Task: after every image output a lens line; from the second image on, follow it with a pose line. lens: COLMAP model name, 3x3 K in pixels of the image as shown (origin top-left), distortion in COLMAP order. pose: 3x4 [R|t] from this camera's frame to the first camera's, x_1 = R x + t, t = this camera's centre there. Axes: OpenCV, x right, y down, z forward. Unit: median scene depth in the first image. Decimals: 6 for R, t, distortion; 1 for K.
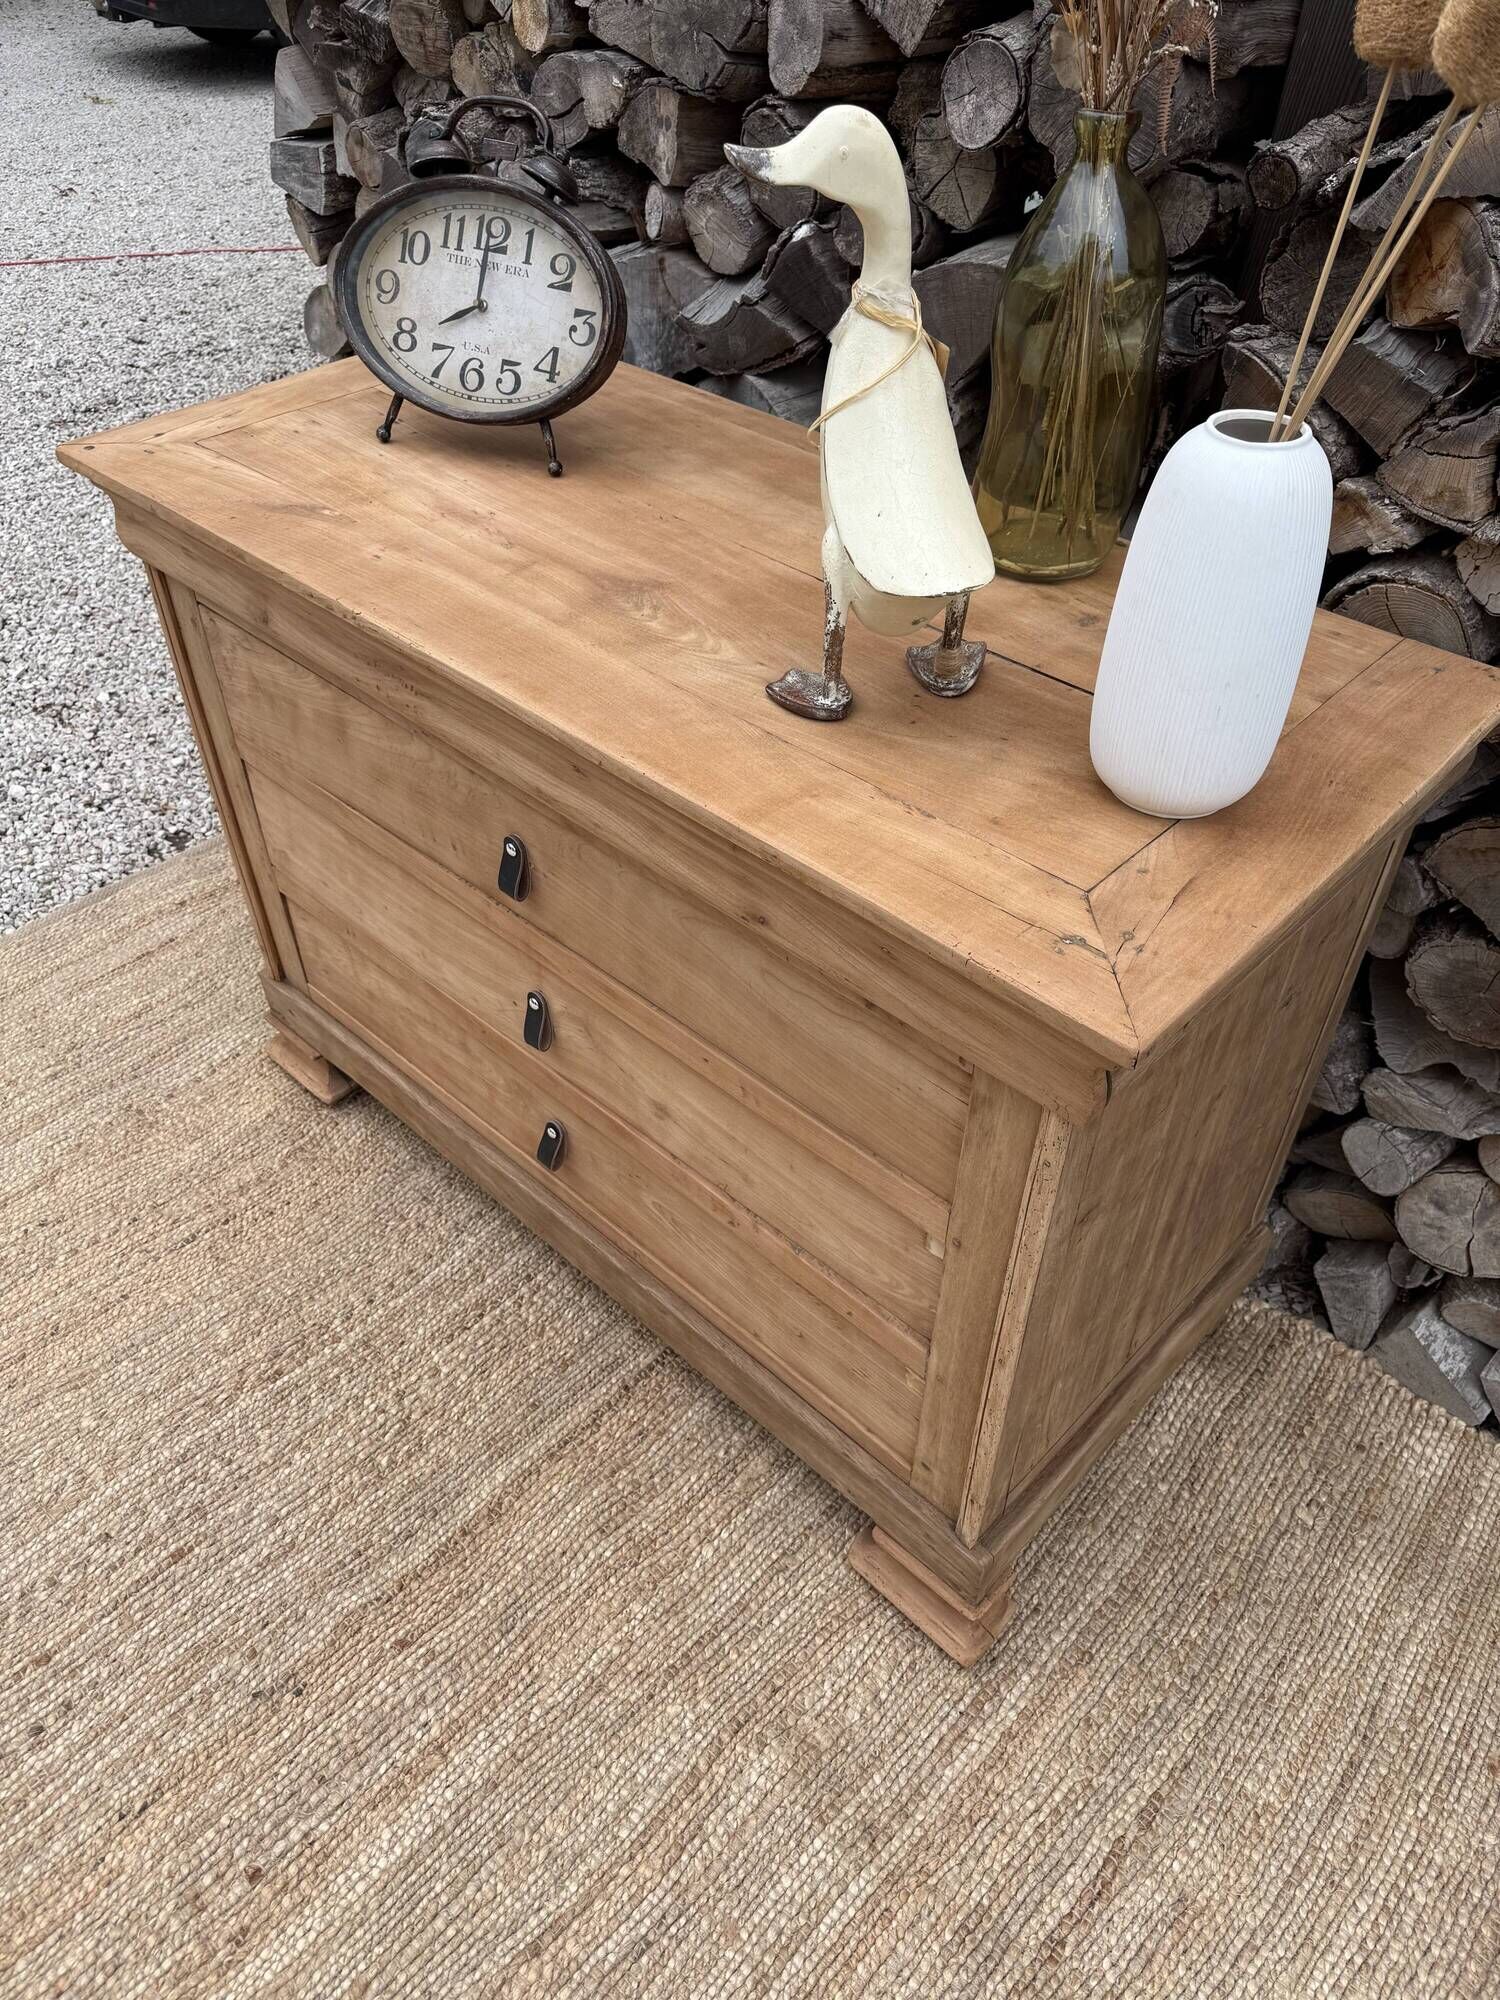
lens RADIAL K [[1417.4, 0, 743.1], [0, 1417.4, 1005.3], [0, 0, 1]] dist [0.019901, -0.027625]
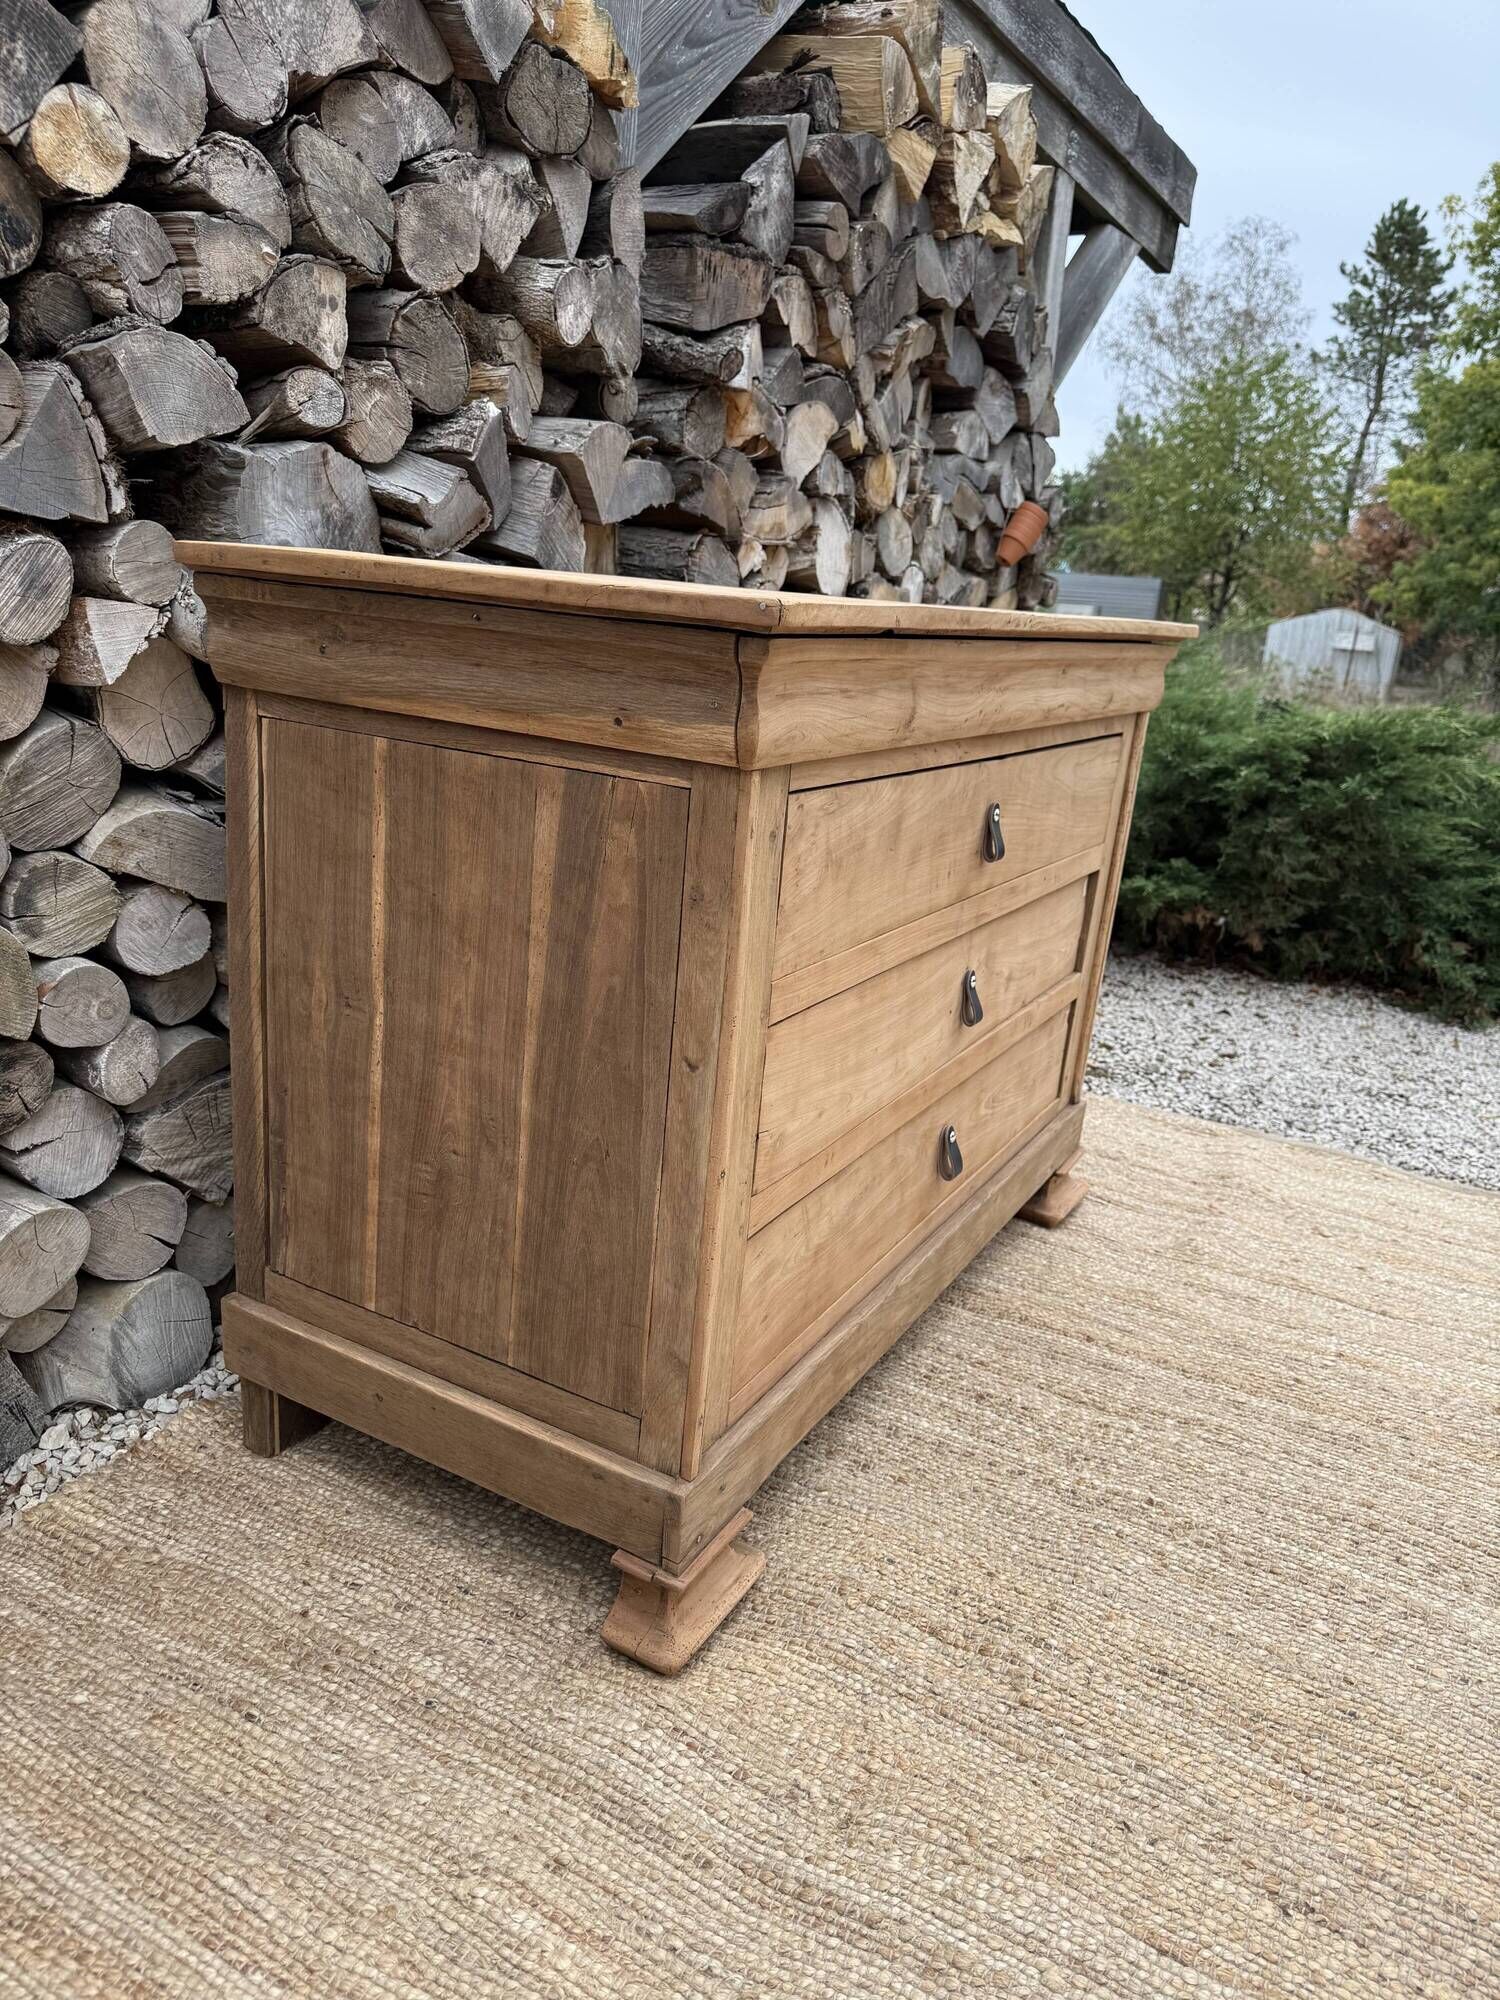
lens RADIAL K [[1417.4, 0, 759.9], [0, 1417.4, 1006.6], [0, 0, 1]] dist [0.019901, -0.027625]
pose [[-0.258930, -0.297849, 0.918826, -1.128010], [0.587991, 0.706092, 0.394588, -0.522251], [-0.766304, 0.642432, -0.007696, 1.129727]]
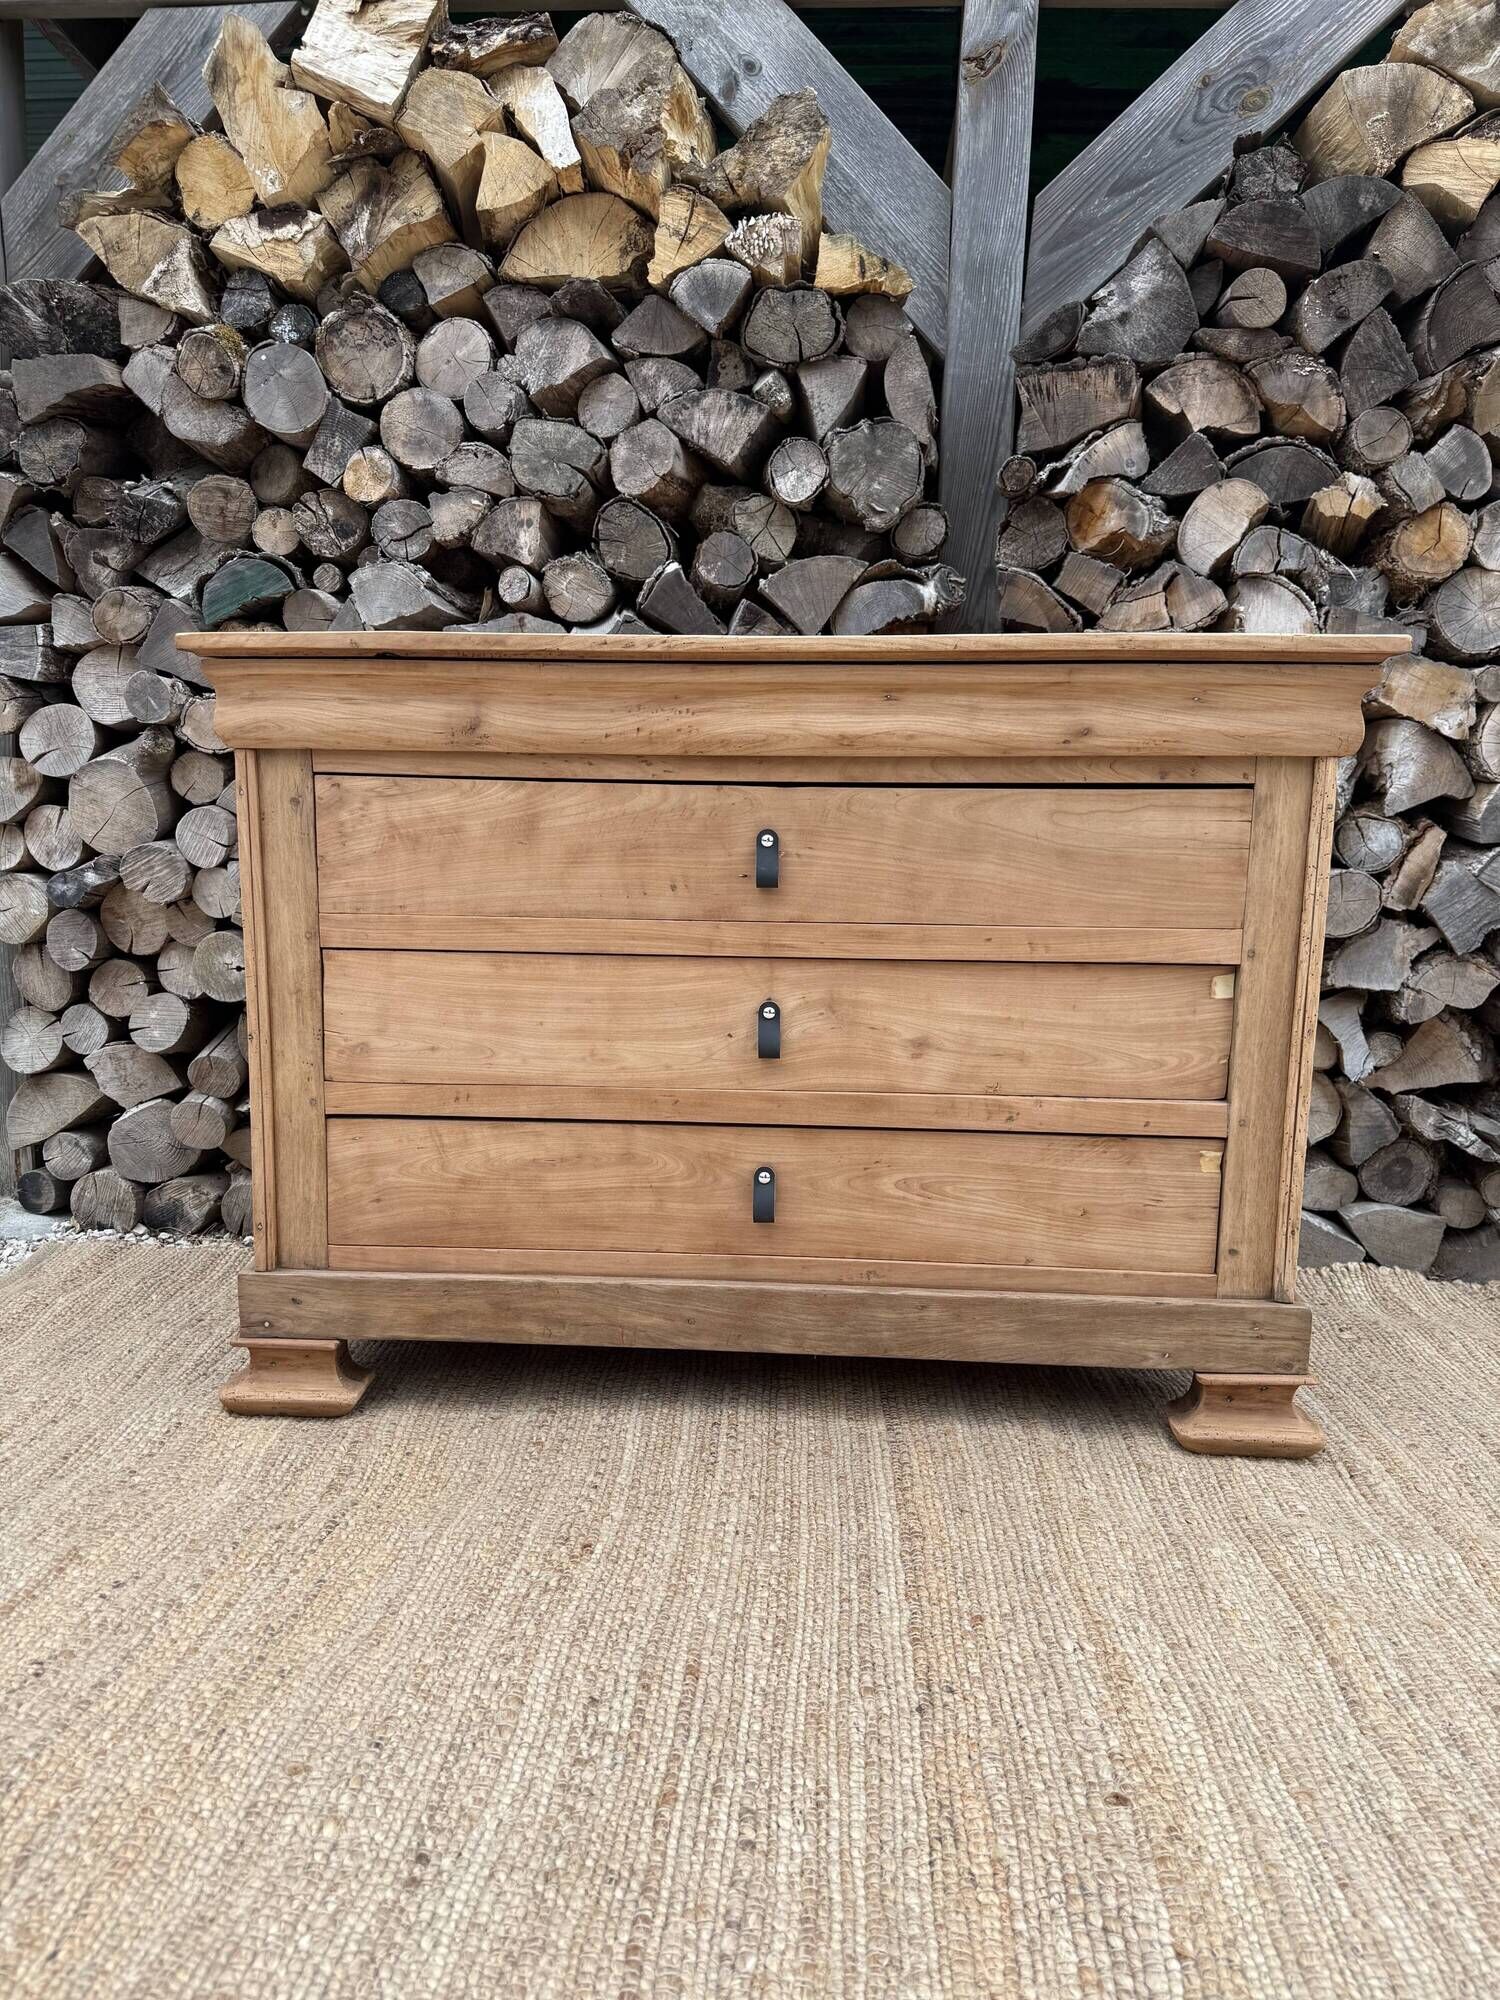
lens RADIAL K [[1417.4, 0, 740.9], [0, 1417.4, 1010.7], [0, 0, 1]] dist [0.019901, -0.027625]
pose [[0.764833, -0.090637, 0.637821, -0.854802], [0.428193, 0.811235, -0.398181, 0.422257], [-0.481333, 0.577652, 0.659270, 0.273156]]
